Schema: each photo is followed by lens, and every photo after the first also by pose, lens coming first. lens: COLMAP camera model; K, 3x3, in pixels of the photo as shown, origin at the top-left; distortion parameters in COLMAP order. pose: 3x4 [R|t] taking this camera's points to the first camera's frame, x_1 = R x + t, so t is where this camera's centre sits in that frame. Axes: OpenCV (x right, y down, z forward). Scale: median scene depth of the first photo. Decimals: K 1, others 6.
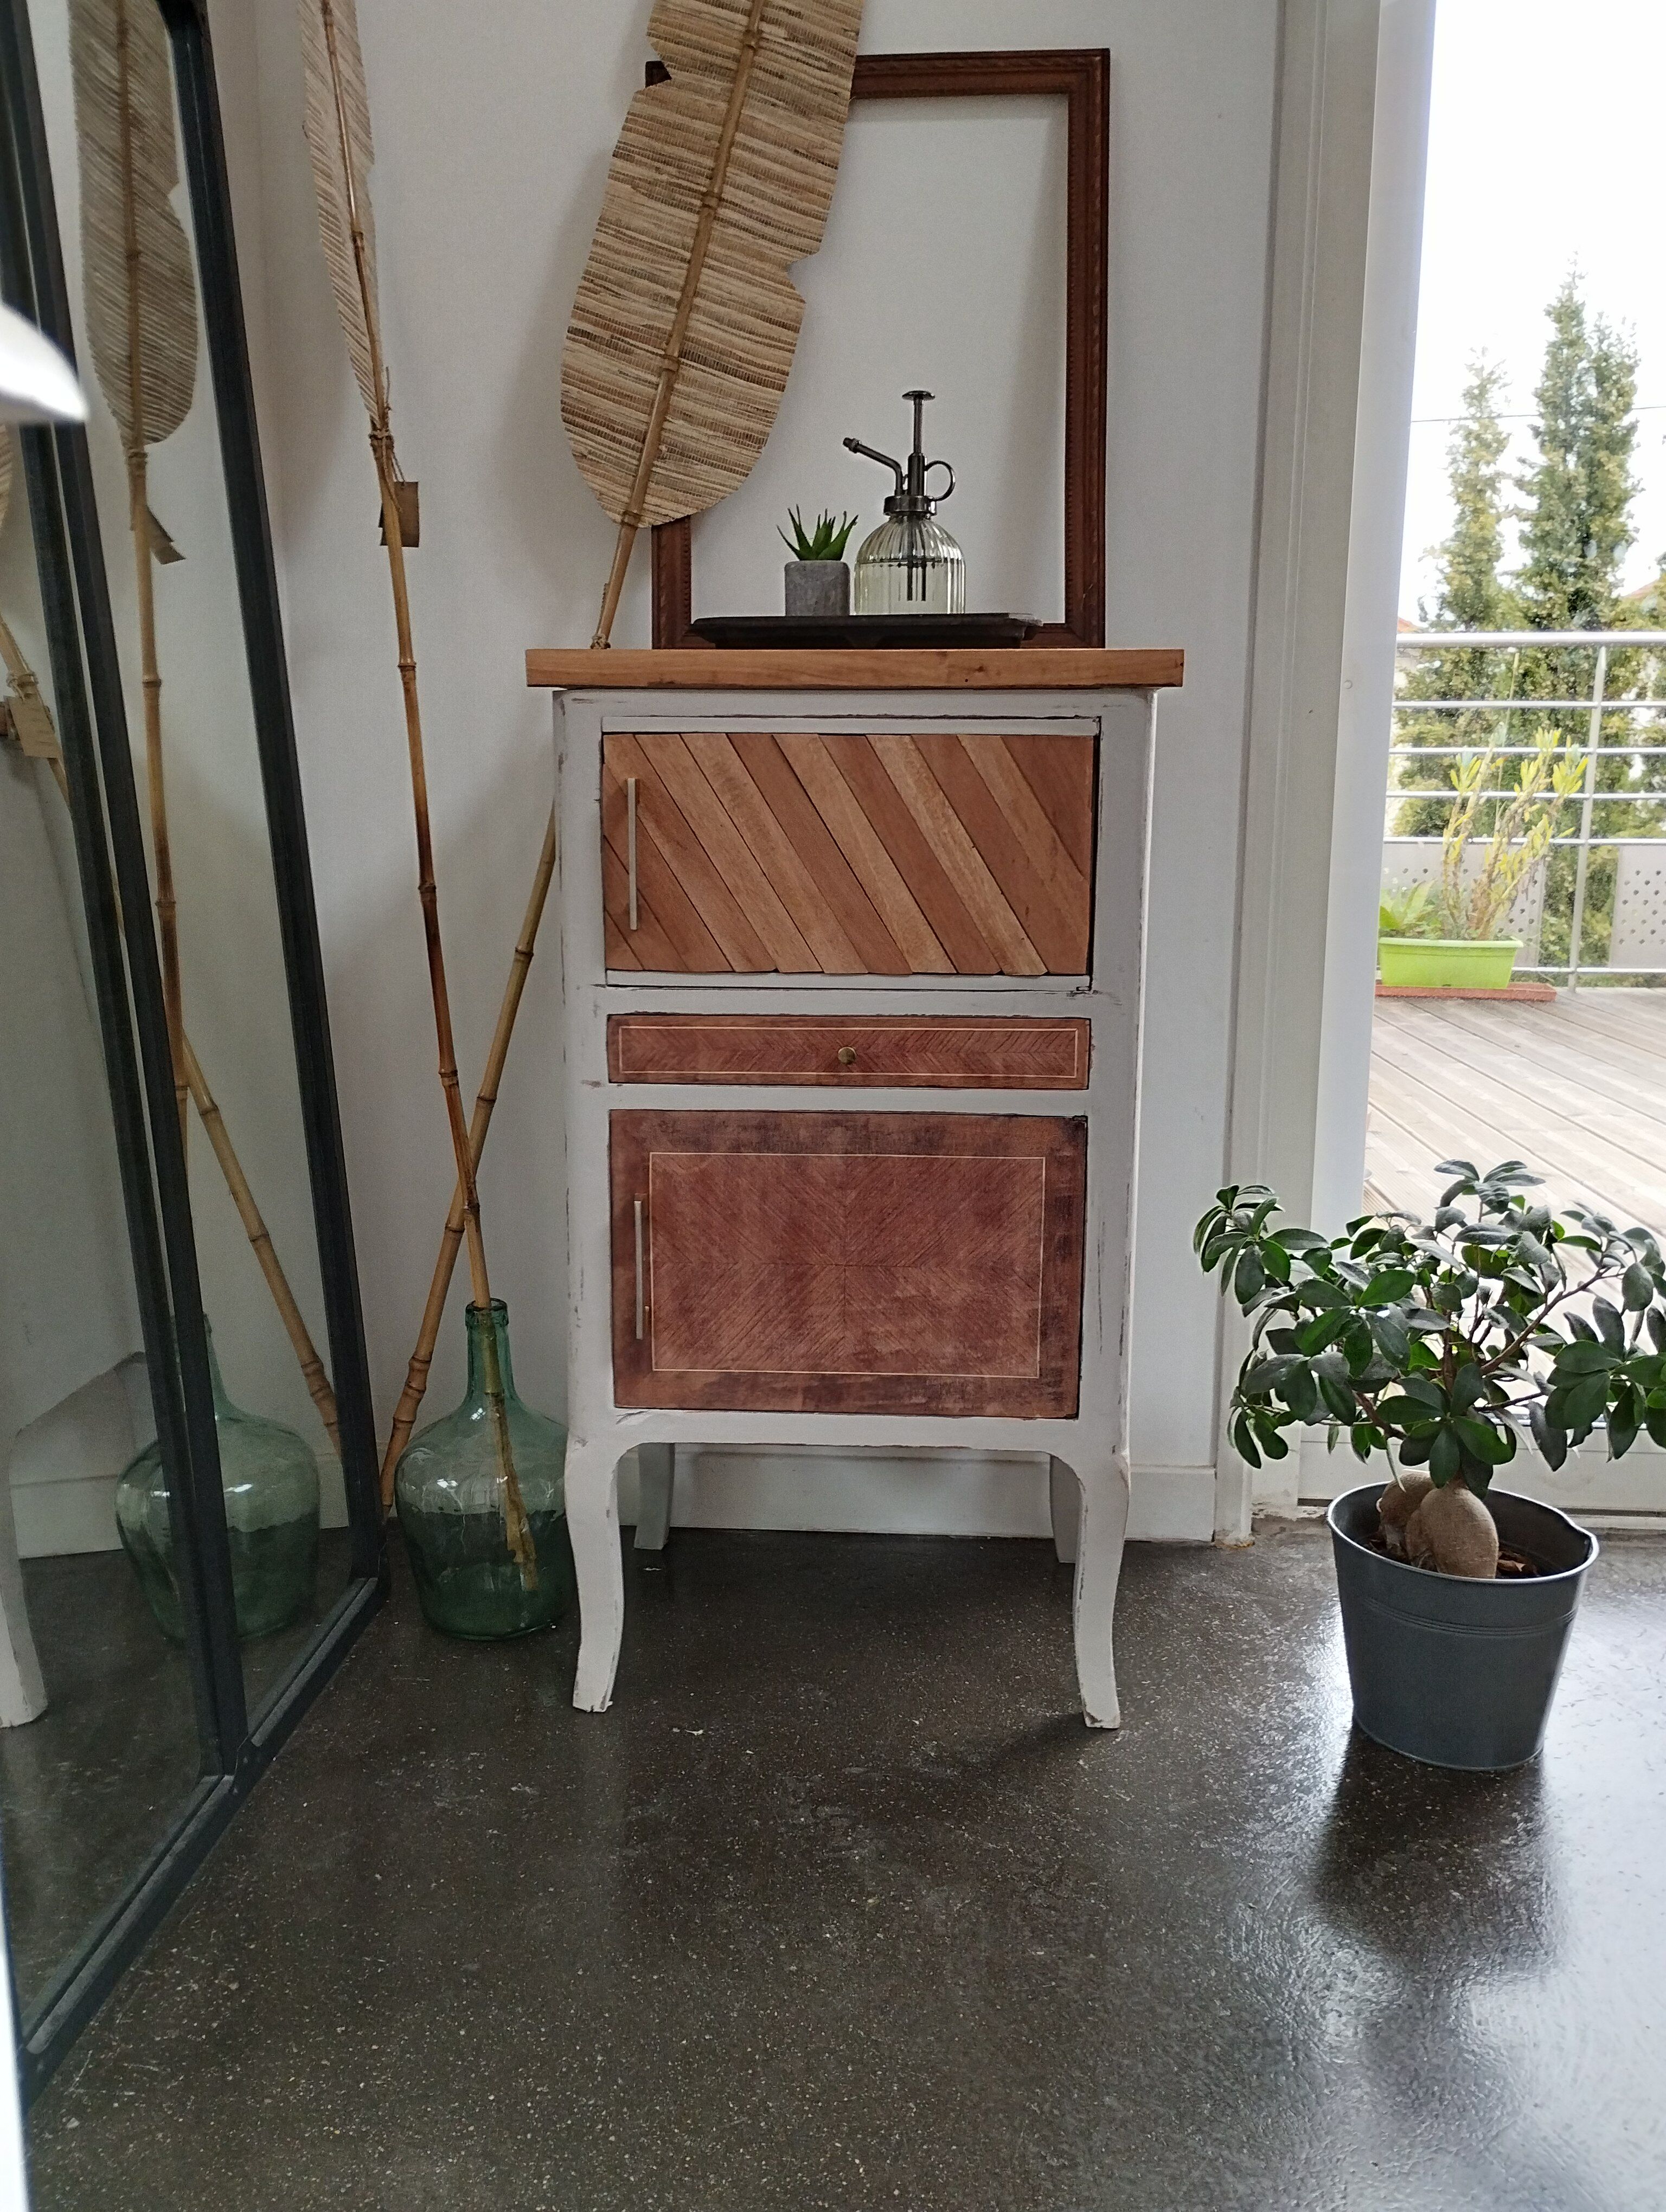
lens RADIAL K [[1810.8, 0, 840.9], [0, 1810.8, 1110.1], [0, 0, 1]] dist [0.164734, -0.440184]
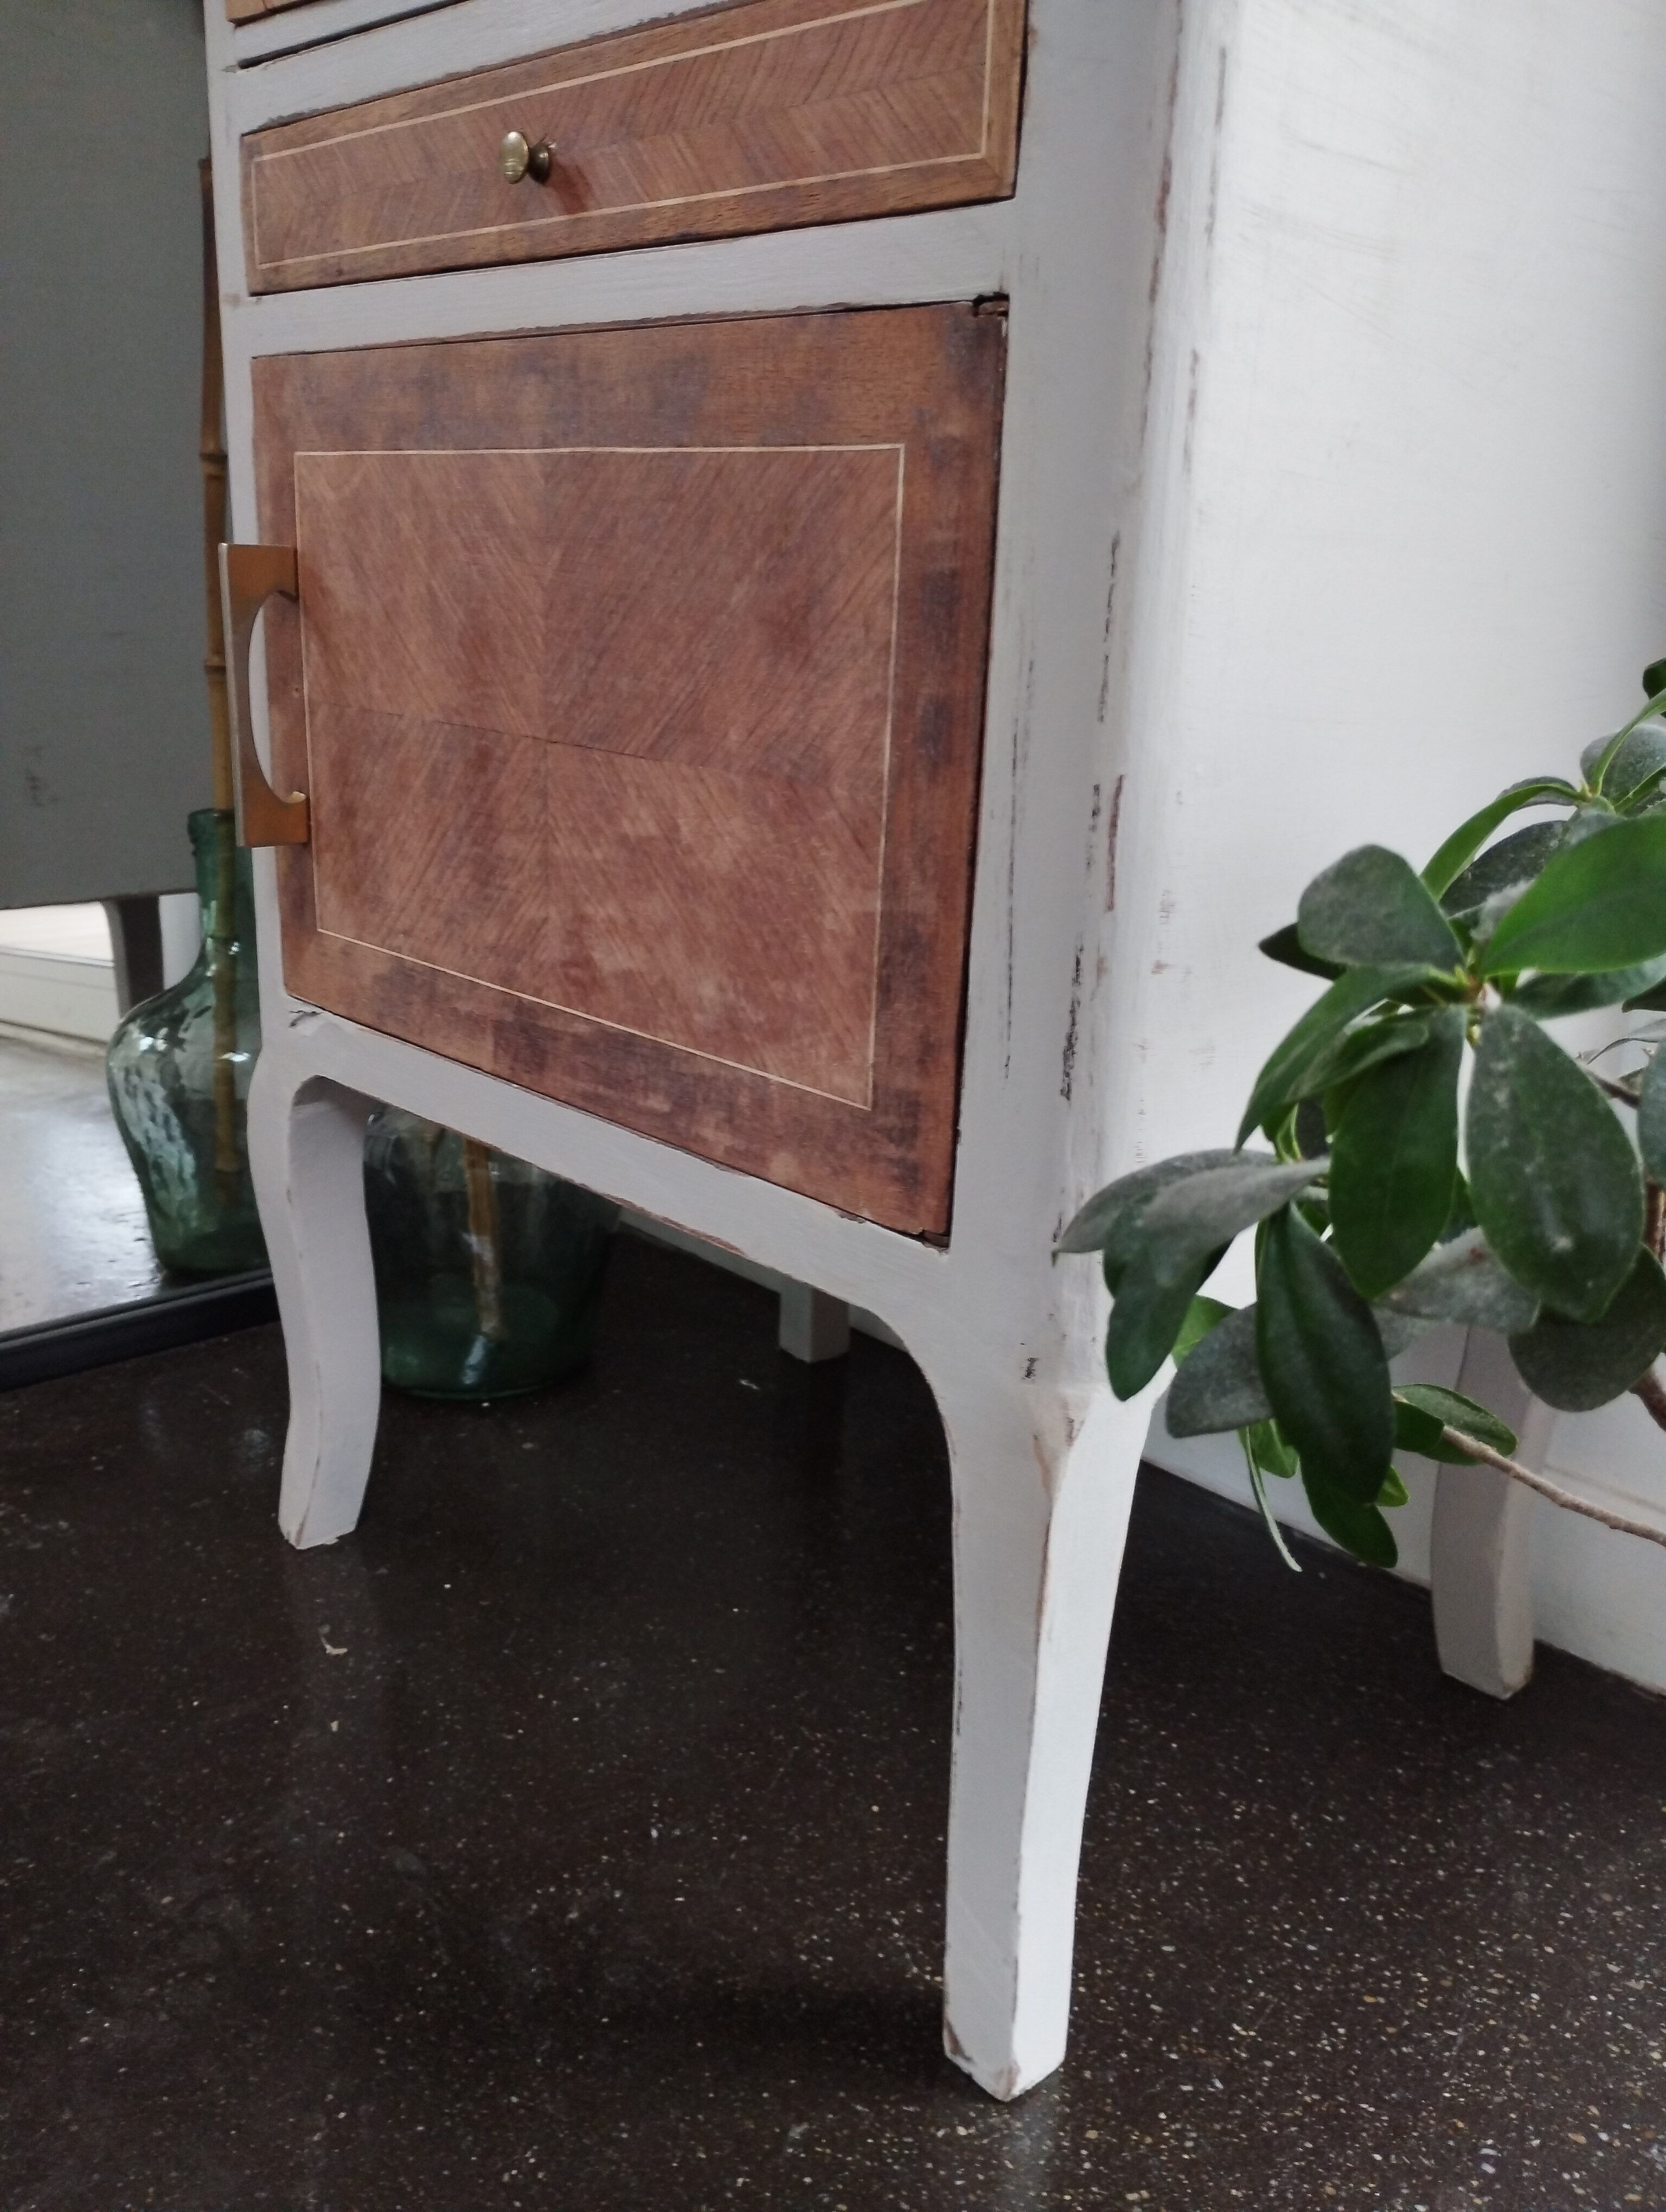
lens RADIAL K [[1840.8, 0, 836.6], [0, 1840.8, 1113.8], [0, 0, 1]] dist [0.054384, -0.075910]
pose [[0.733300, 0.221174, -0.642925, 0.344942], [-0.162217, 0.975216, 0.150466, 0.095697], [0.660270, -0.006043, 0.751004, 0.734786]]
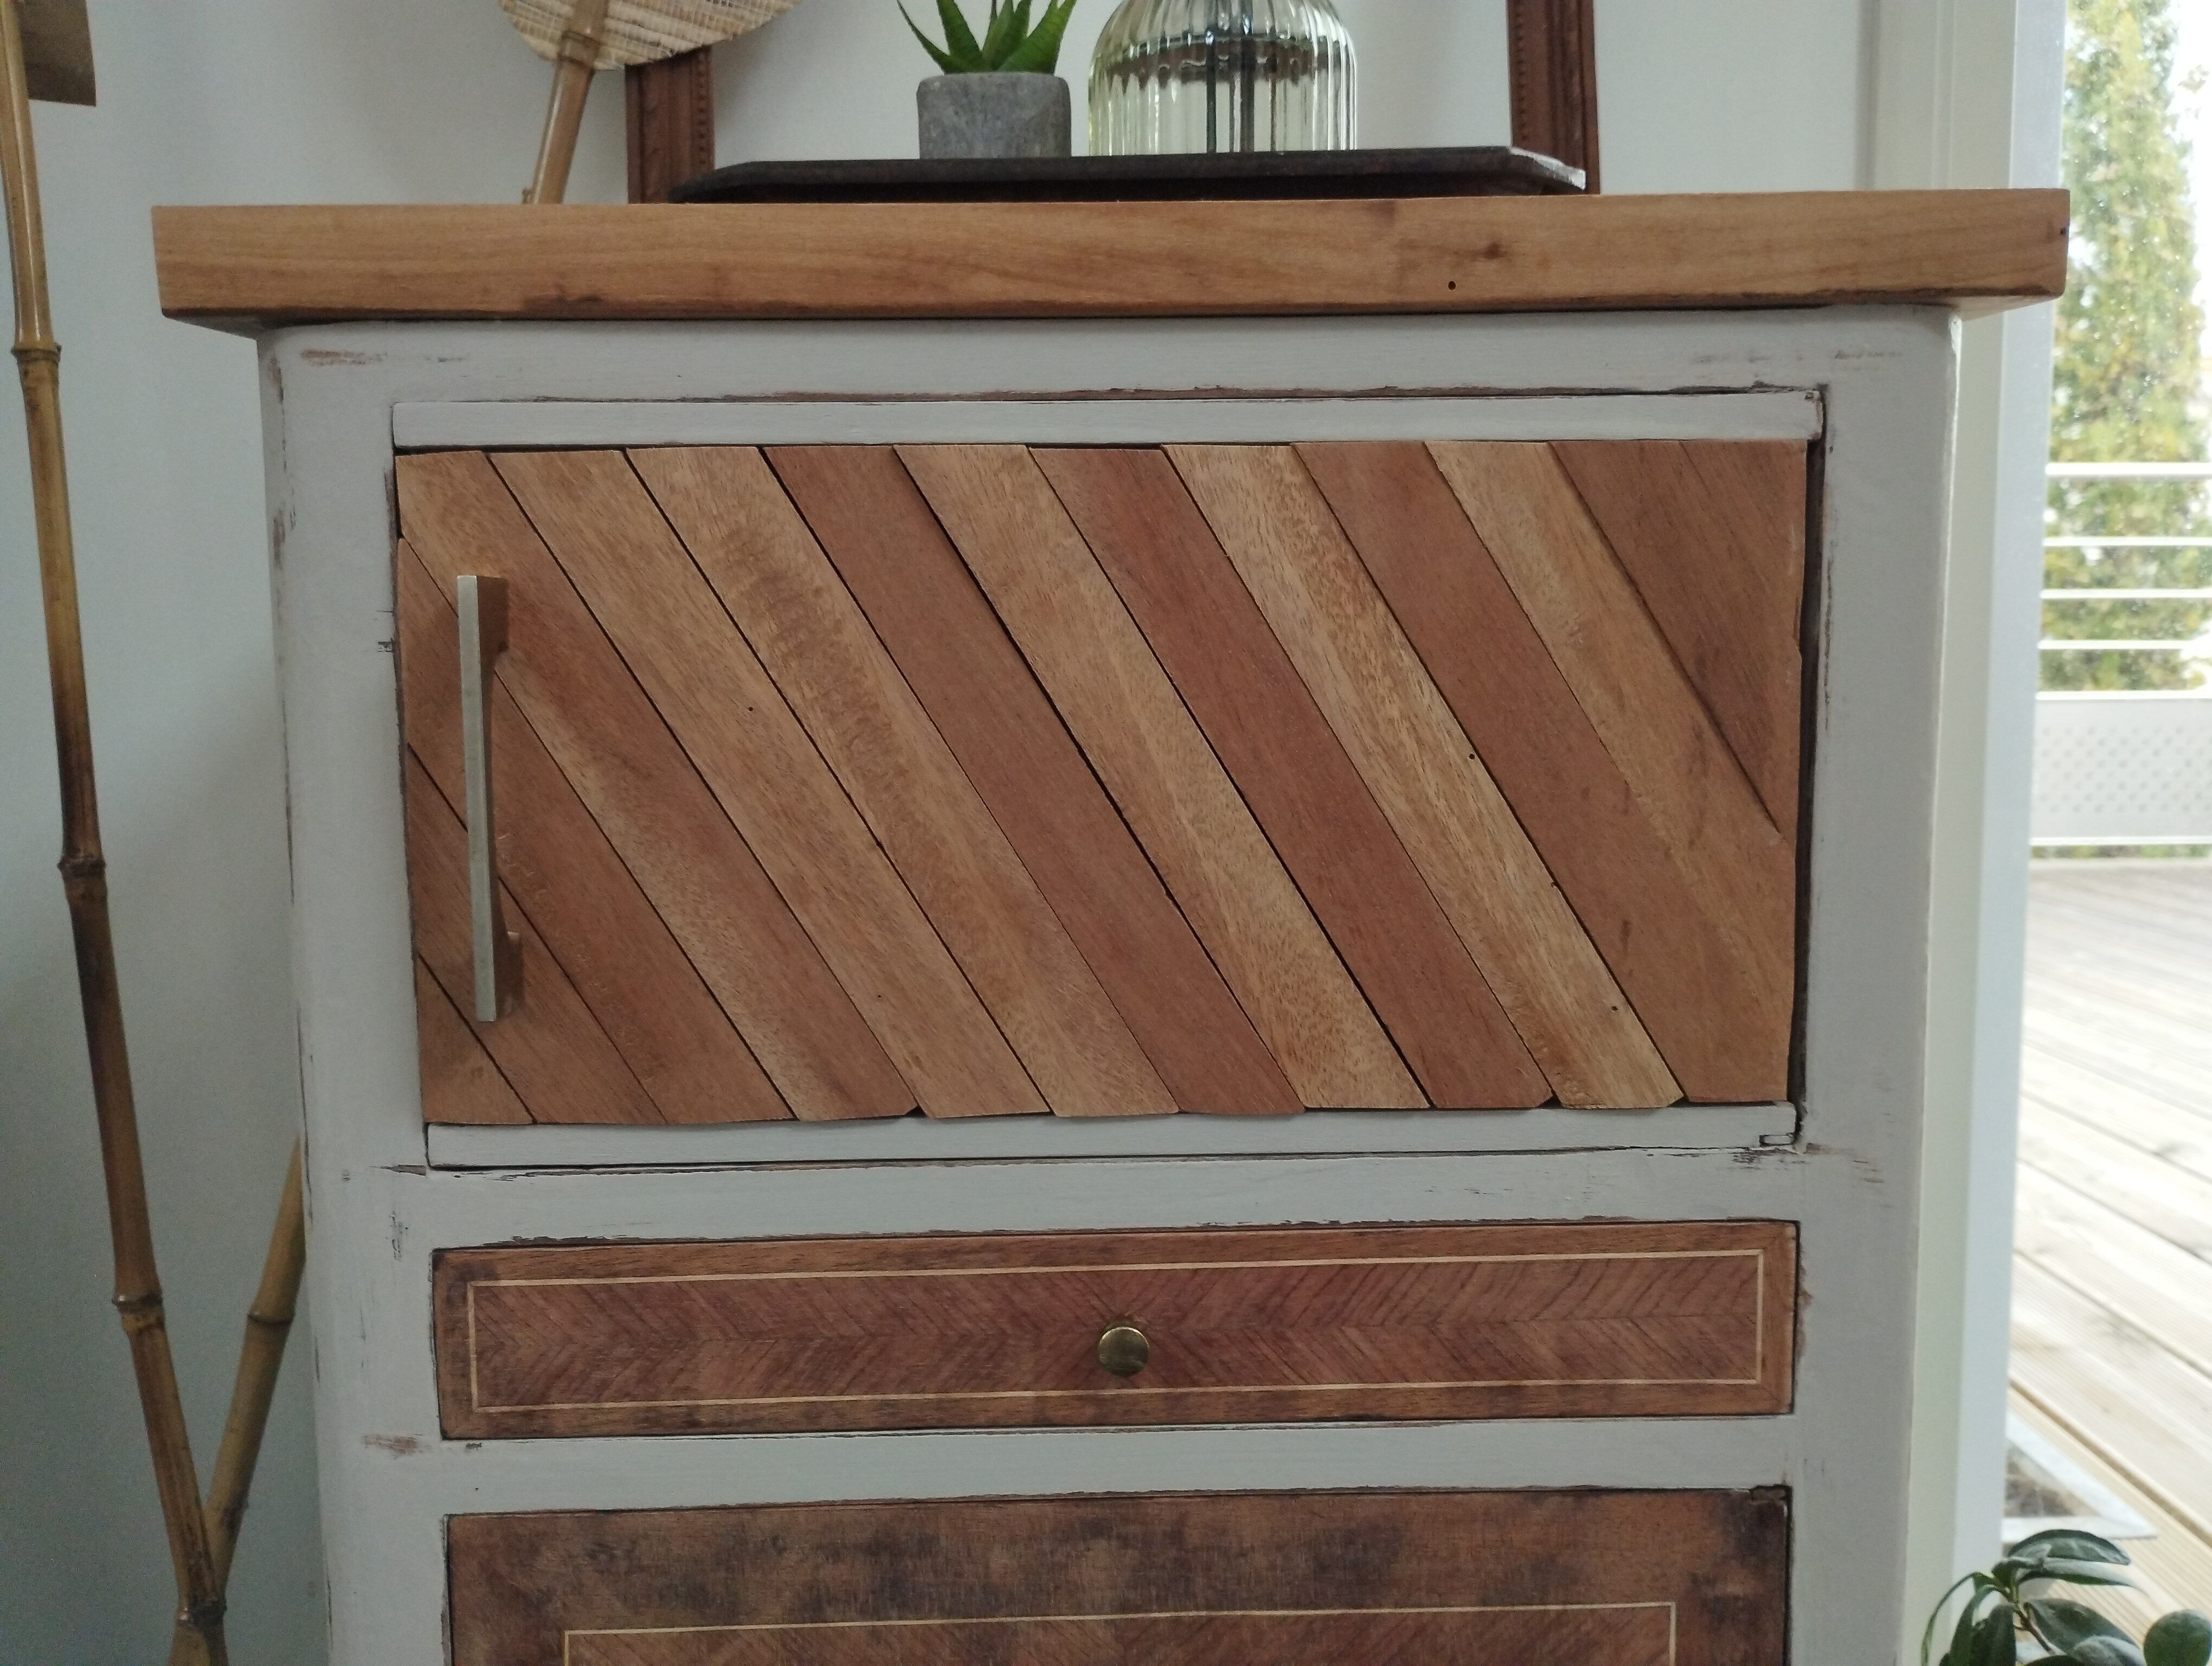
lens RADIAL K [[1840.8, 0, 1106.0], [0, 1840.8, 833.0], [0, 0, 1]] dist [0.054384, -0.075910]
pose [[0.997290, -0.022956, 0.069903, -0.022465], [0.028281, 0.996694, -0.076161, -0.100693], [-0.067924, 0.077932, 0.994642, 0.625798]]
